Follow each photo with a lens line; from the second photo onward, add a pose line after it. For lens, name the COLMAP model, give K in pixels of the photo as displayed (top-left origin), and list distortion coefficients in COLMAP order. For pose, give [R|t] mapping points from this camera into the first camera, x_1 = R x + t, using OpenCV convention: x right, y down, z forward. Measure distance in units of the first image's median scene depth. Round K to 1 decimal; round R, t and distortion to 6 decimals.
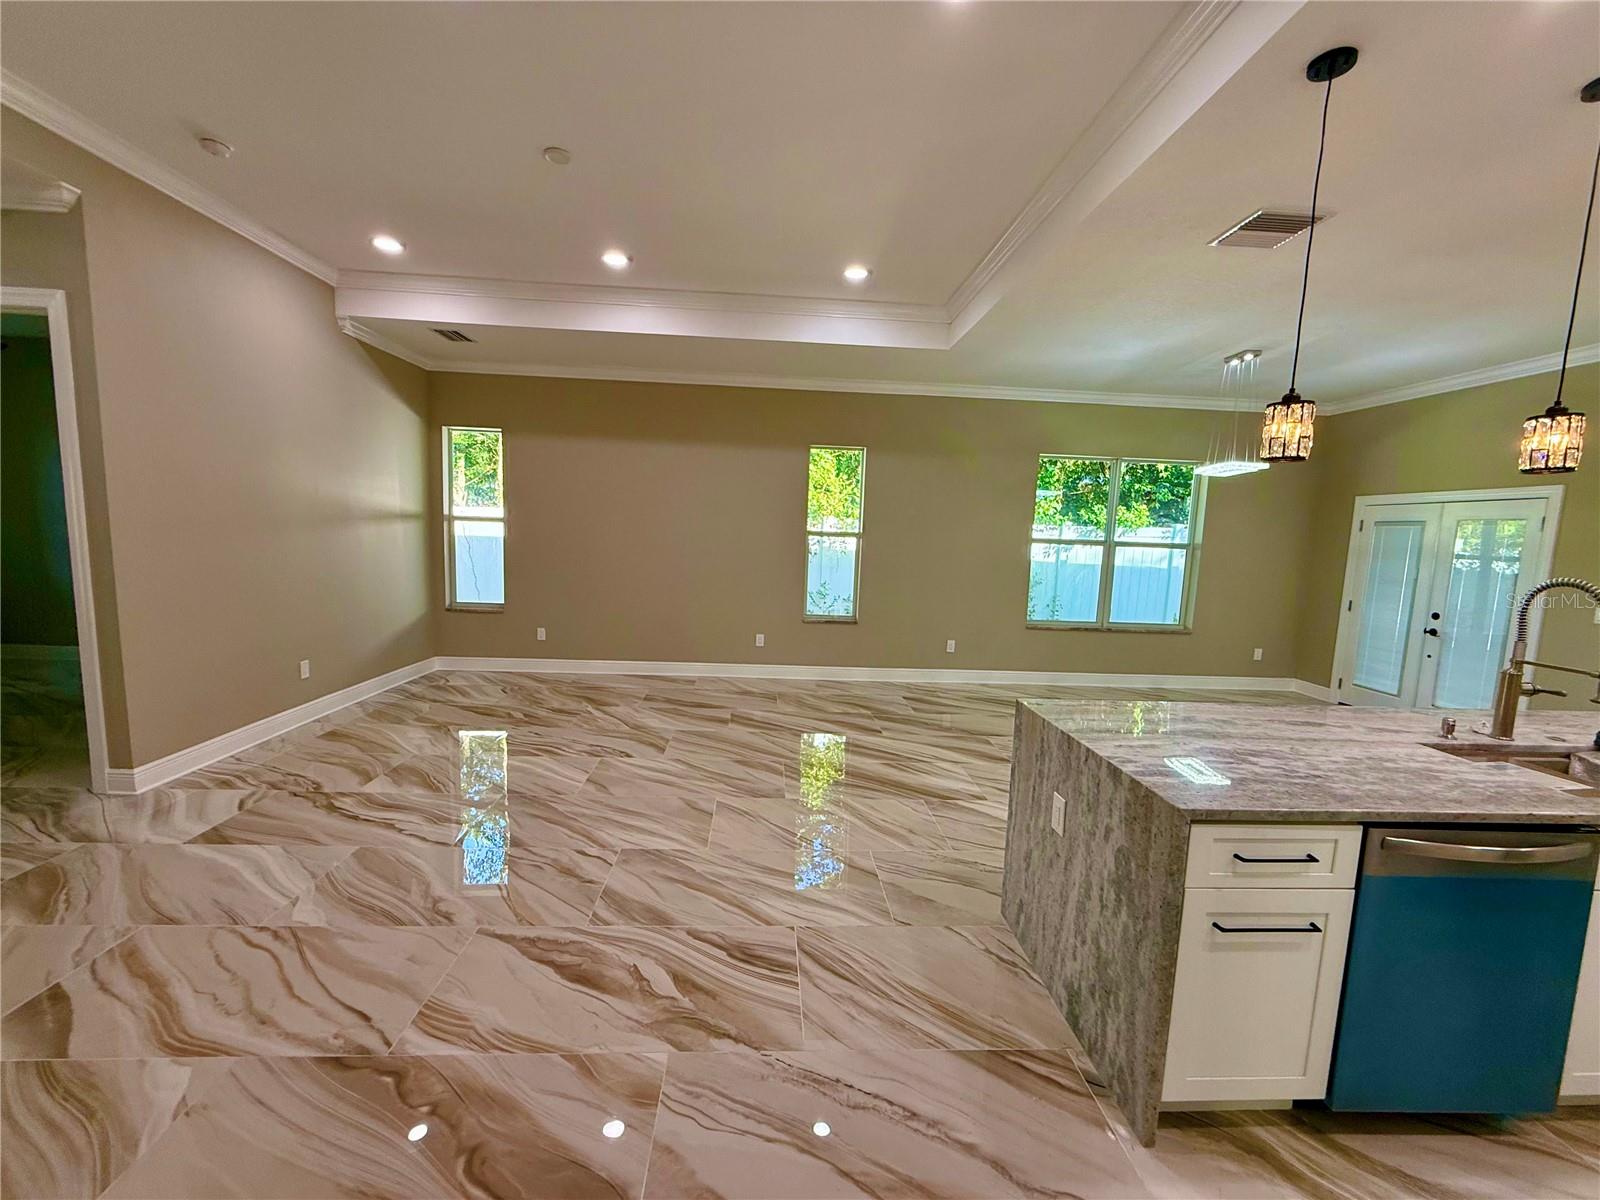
lens RADIAL K [[633.9, 0, 801.2], [0, 633.9, 603.7], [0, 0, 1]] dist [-0.000960, 0.000791]
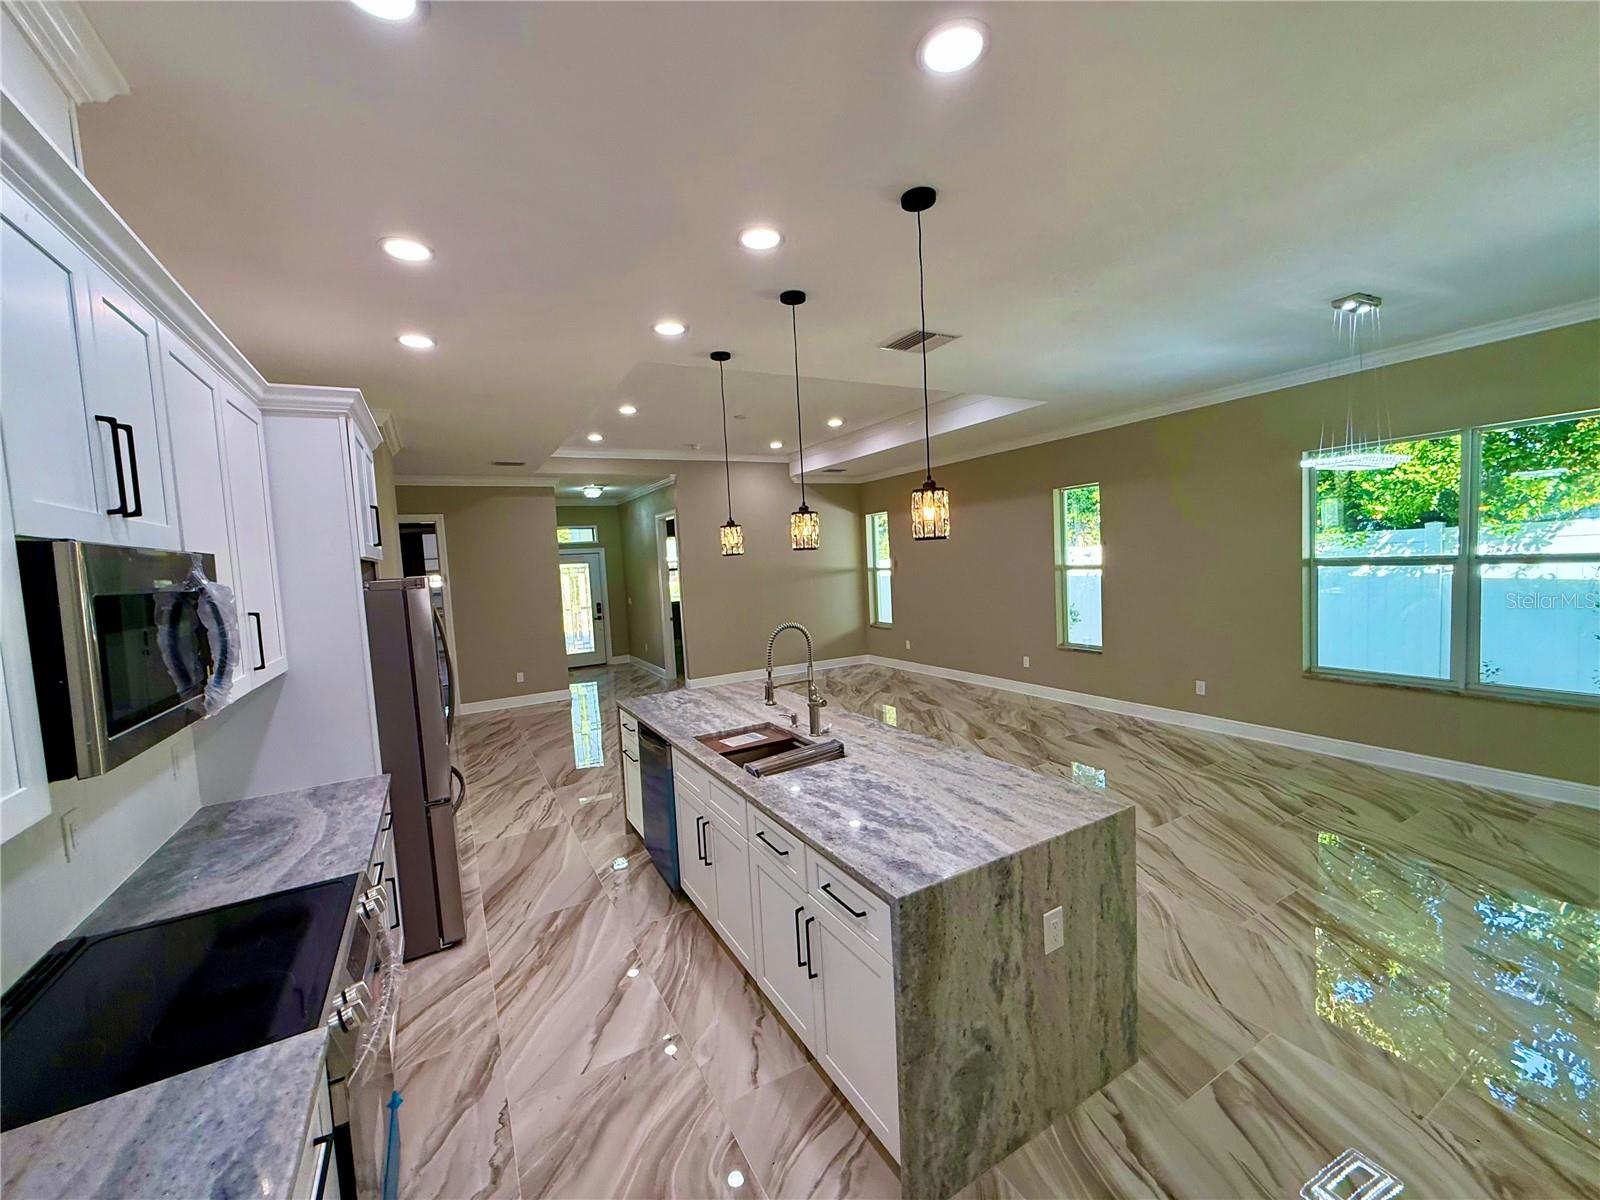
lens RADIAL K [[633.9, 0, 800.0], [0, 633.9, 601.1], [0, 0, 1]] dist [-0.000960, 0.000791]
pose [[0.443589, 0.000454, -0.896230, 1.044268], [-0.032382, 0.999355, -0.015522, -0.028640], [0.895645, 0.035907, 0.443318, 0.148004]]
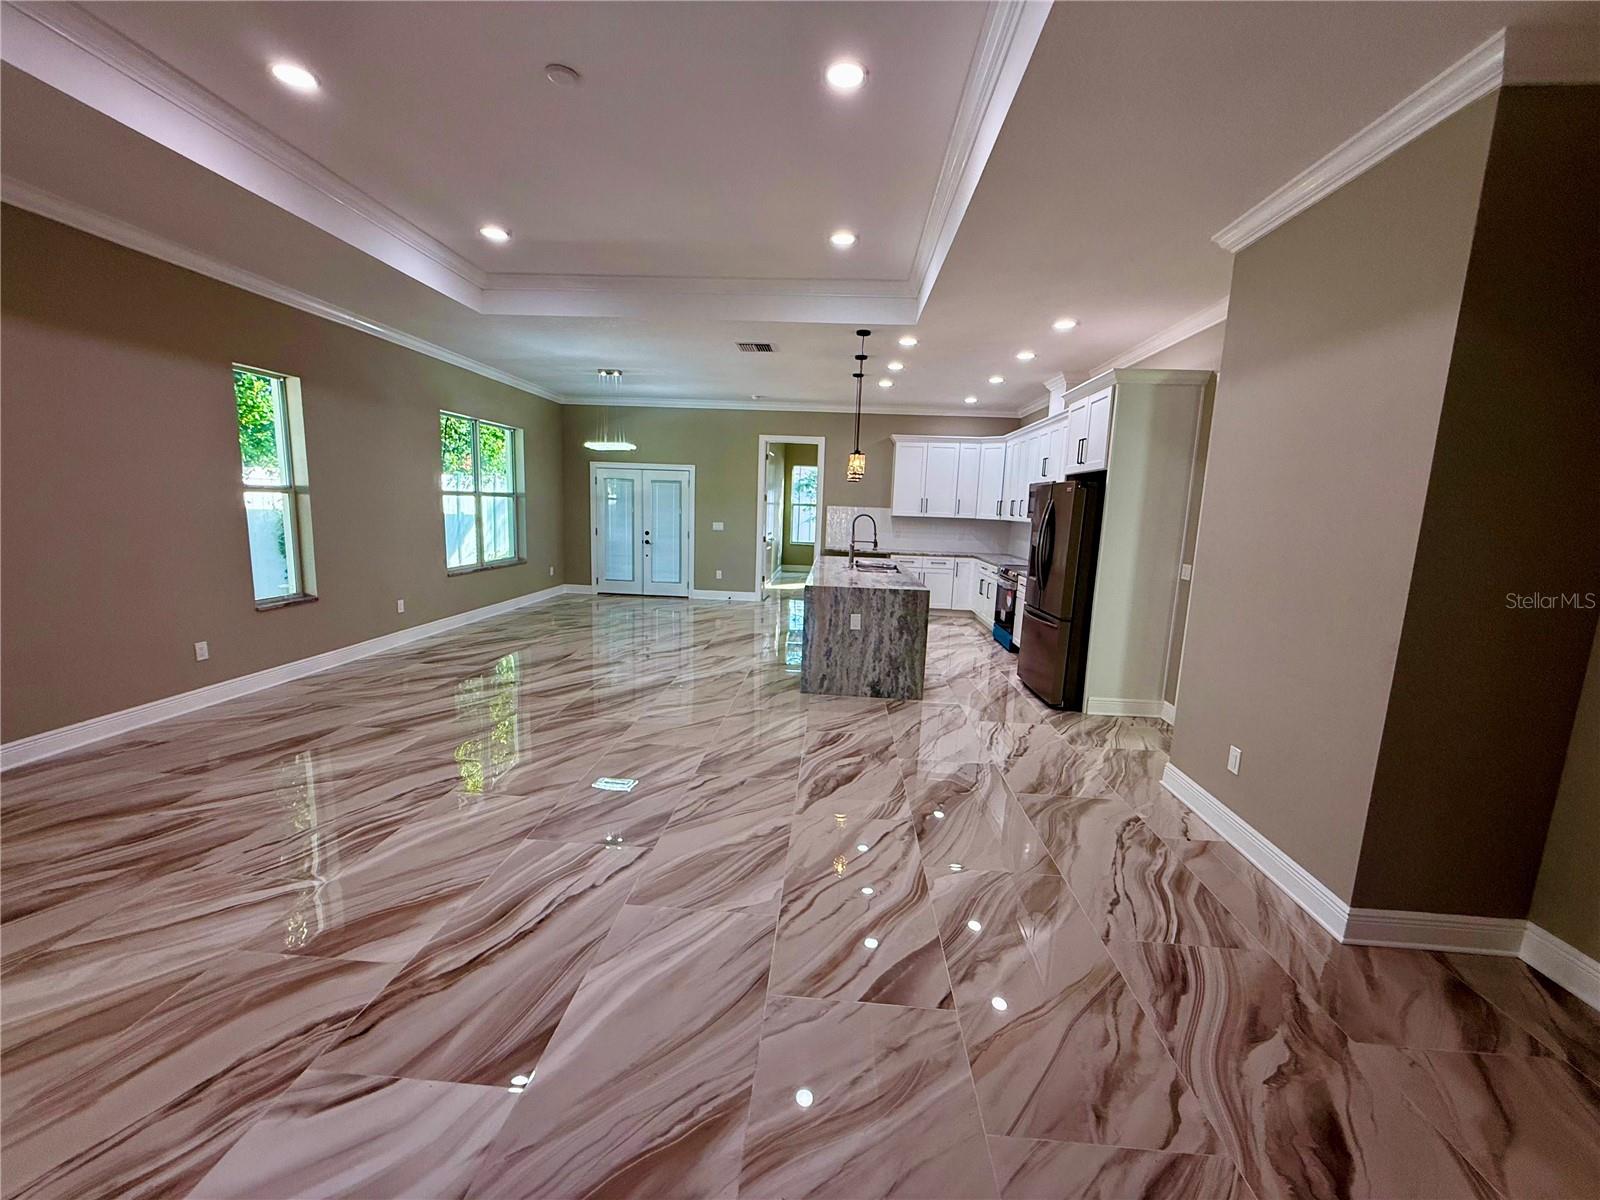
lens RADIAL K [[633.9, 0, 798.0], [0, 633.9, 600.4], [0, 0, 1]] dist [-0.000960, 0.000791]
pose [[0.120884, -0.182578, 0.975732, -0.832477], [0.081943, 0.981421, 0.173491, -0.077973], [-0.989279, 0.058982, 0.133600, 0.380371]]
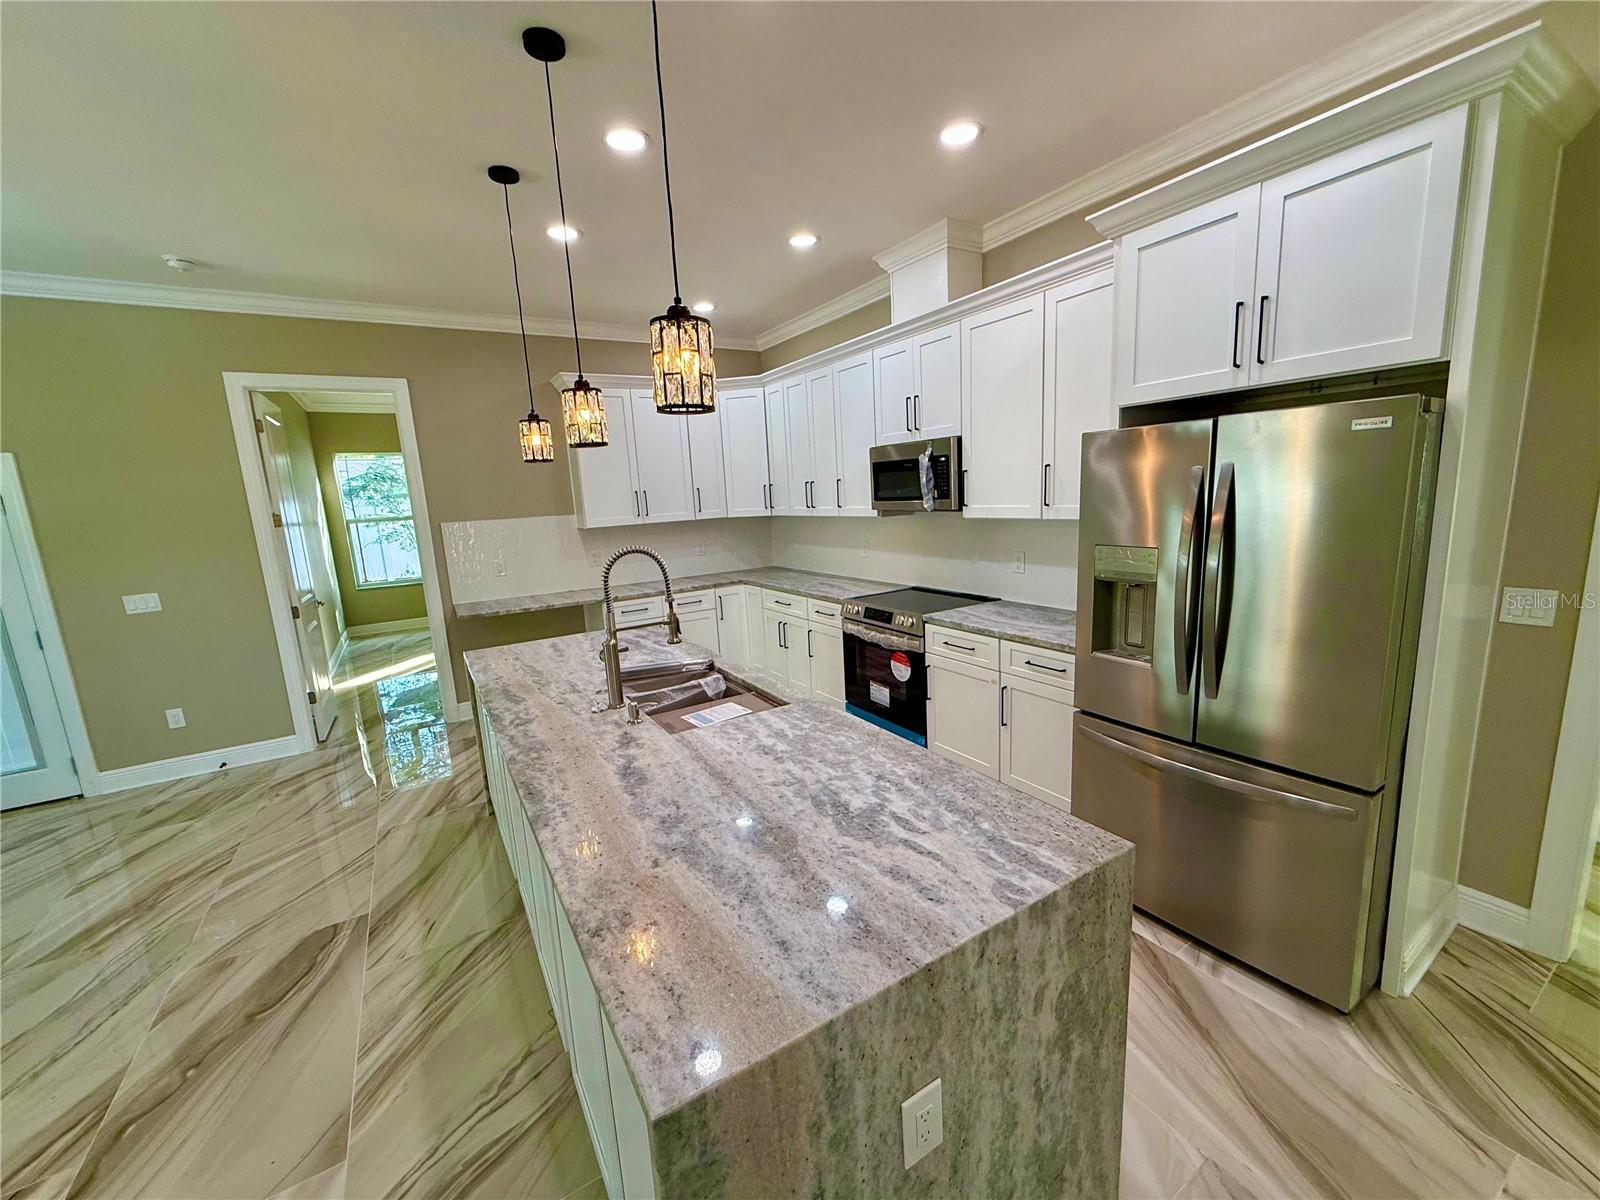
lens RADIAL K [[633.9, 0, 801.5], [0, 633.9, 603.9], [0, 0, 1]] dist [-0.000960, 0.000791]
pose [[-0.480108, -0.169533, 0.860671, 0.043952], [0.134882, 0.955211, 0.263397, -0.079264], [-0.866777, 0.242548, -0.435738, 0.510638]]
